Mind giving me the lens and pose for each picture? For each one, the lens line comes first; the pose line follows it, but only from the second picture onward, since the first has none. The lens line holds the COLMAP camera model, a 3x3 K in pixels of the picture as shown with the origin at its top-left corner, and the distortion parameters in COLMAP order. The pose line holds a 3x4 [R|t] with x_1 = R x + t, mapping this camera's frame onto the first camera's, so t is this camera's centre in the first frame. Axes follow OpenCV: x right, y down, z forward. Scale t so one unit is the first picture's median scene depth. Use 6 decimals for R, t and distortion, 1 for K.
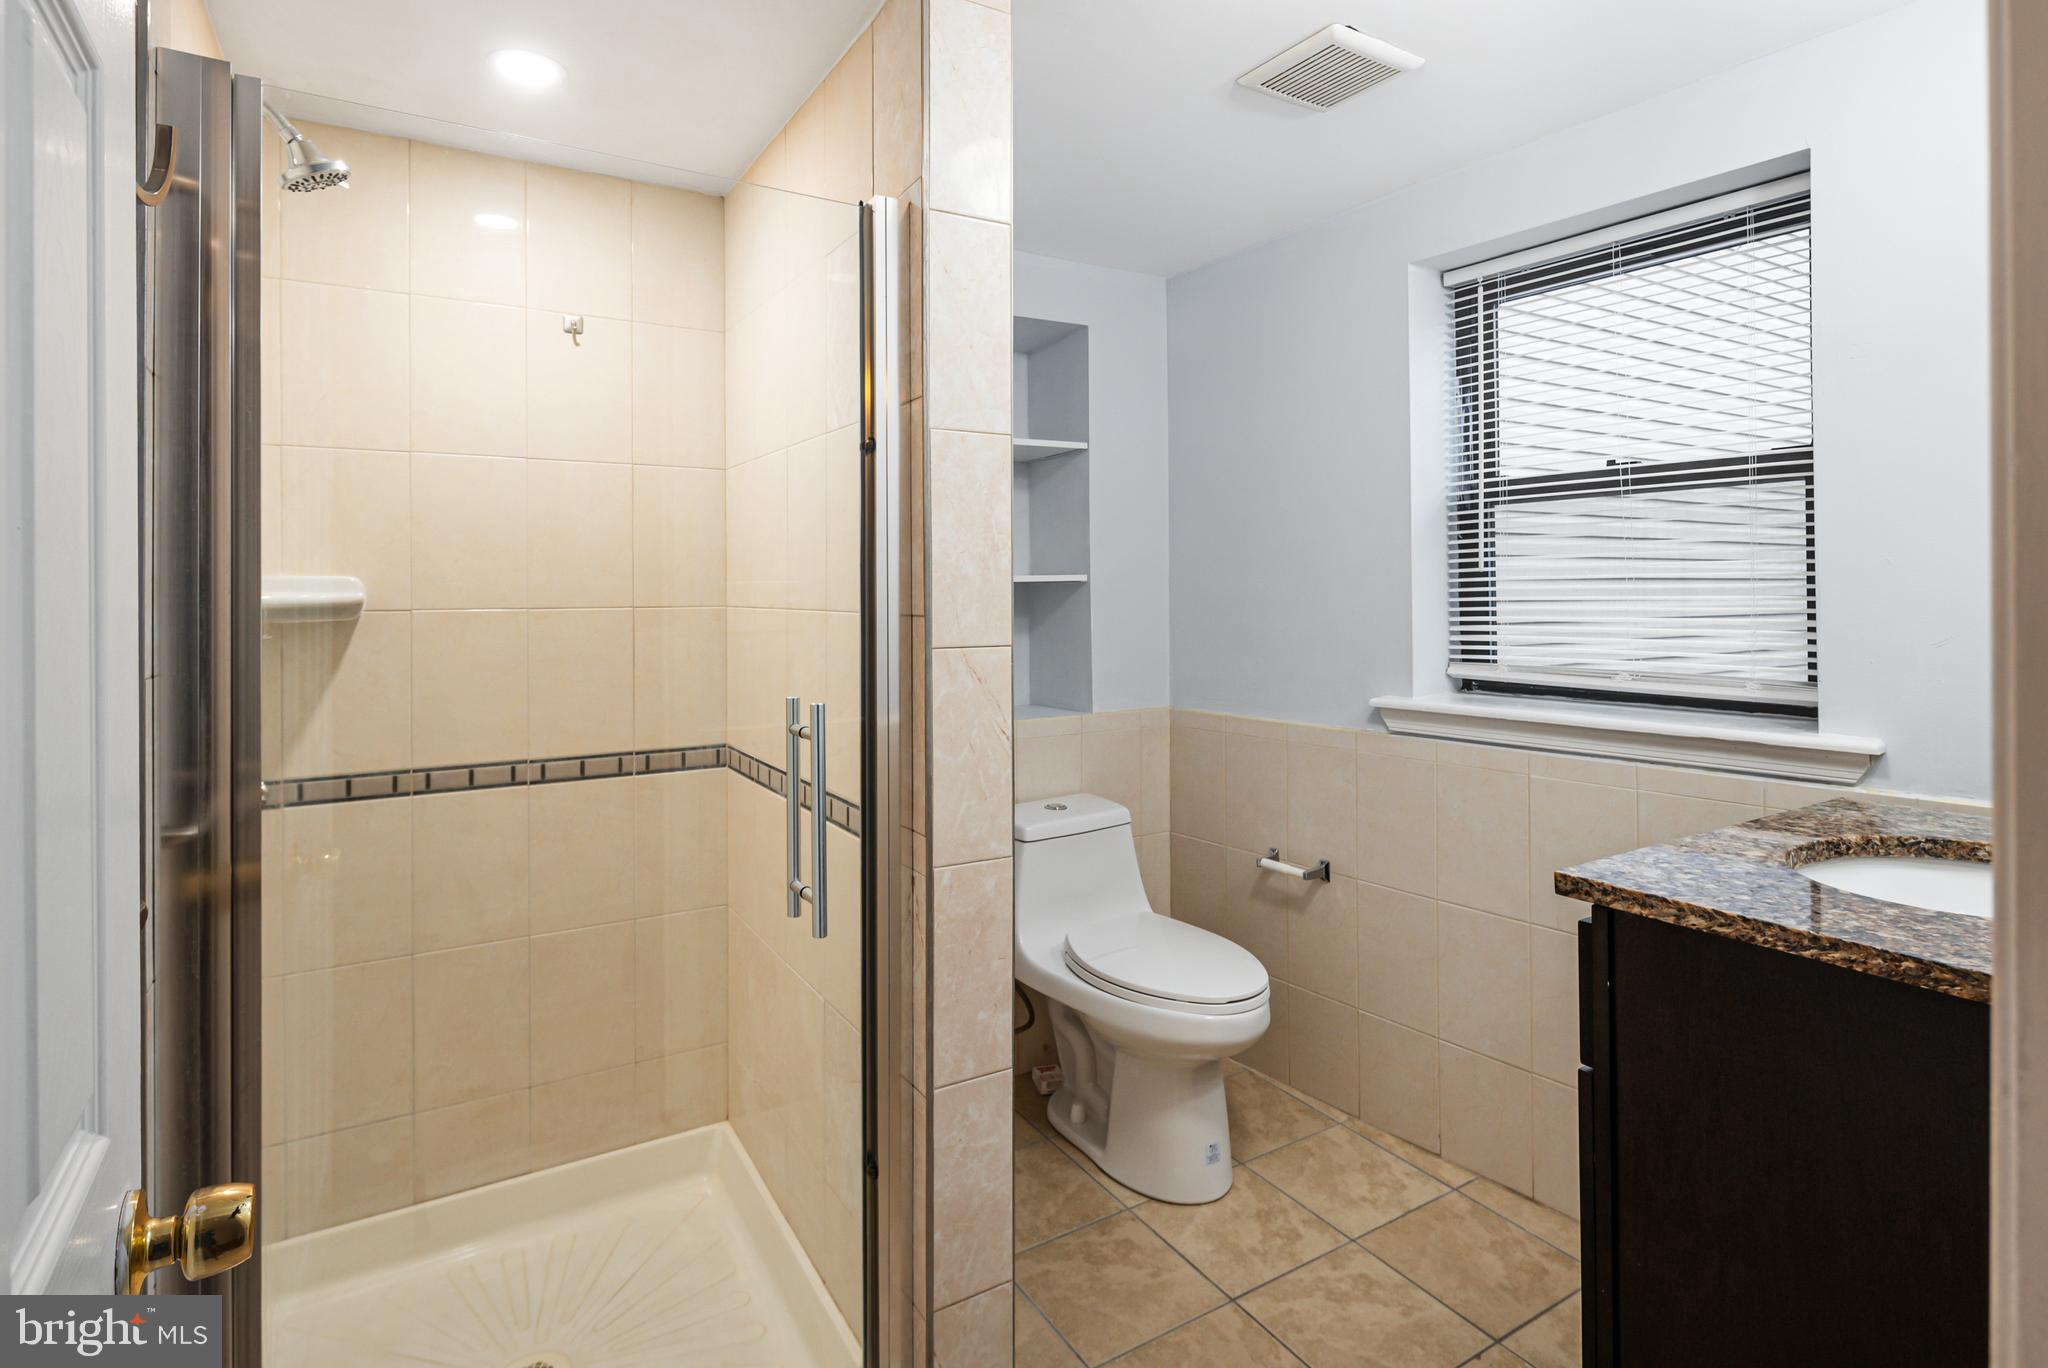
lens RADIAL K [[1043.2, 0, 1018.4], [0, 1043.2, 669.8], [0, 0, 1]] dist [0.003719, -0.005011]
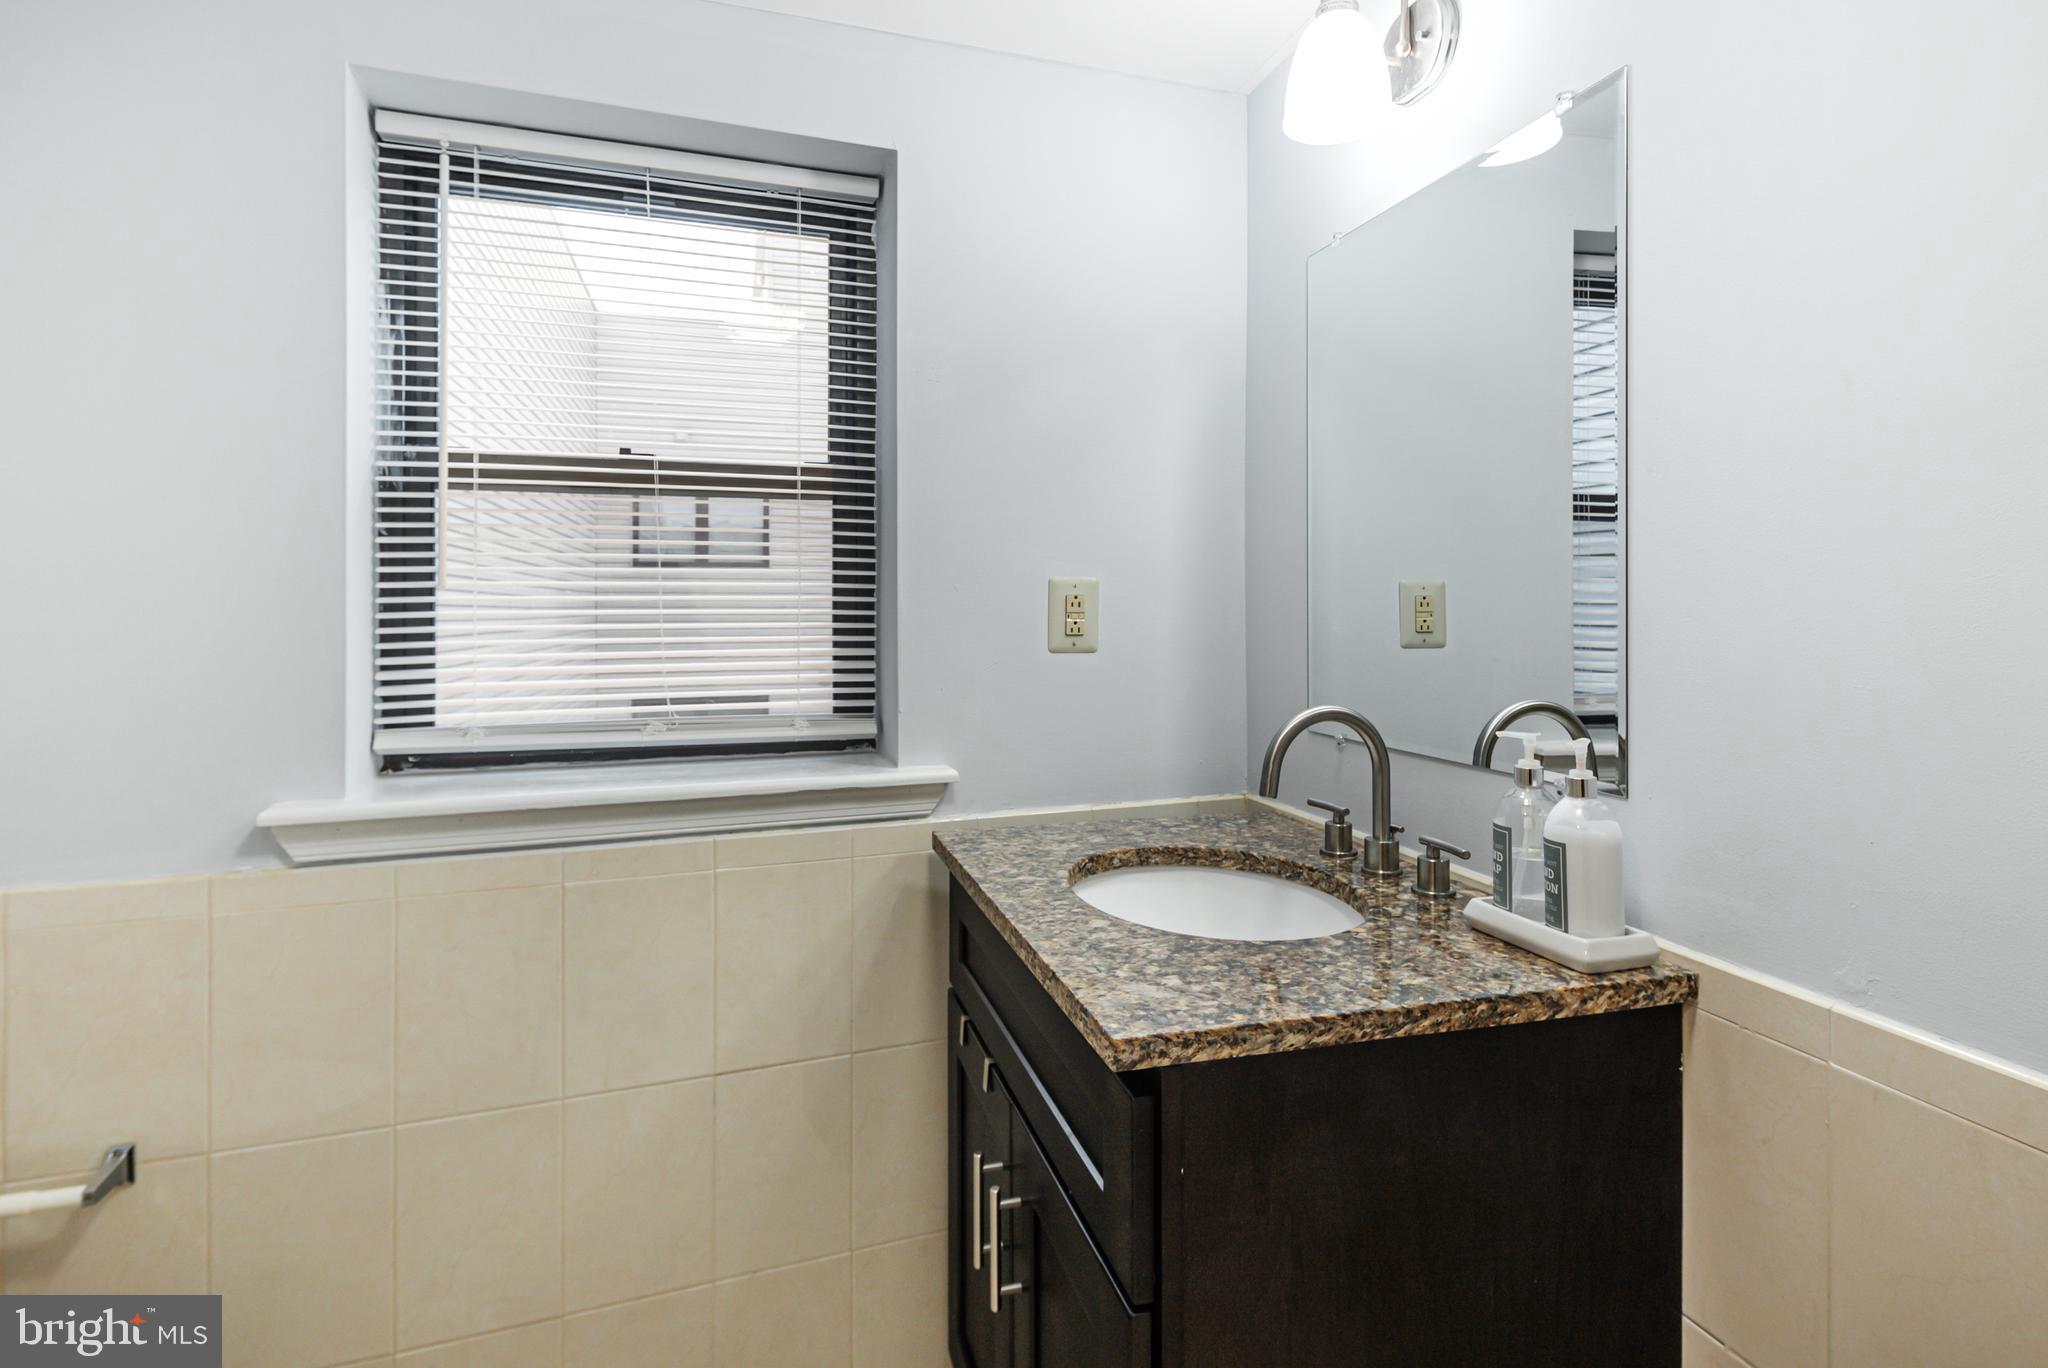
lens RADIAL K [[1043.2, 0, 1028.4], [0, 1043.2, 609.6], [0, 0, 1]] dist [0.003719, -0.005011]
pose [[0.273959, 0.000537, 0.961741, -0.102246], [0.071252, 0.997240, -0.020853, -0.050031], [-0.959098, 0.074239, 0.273165, 0.575743]]
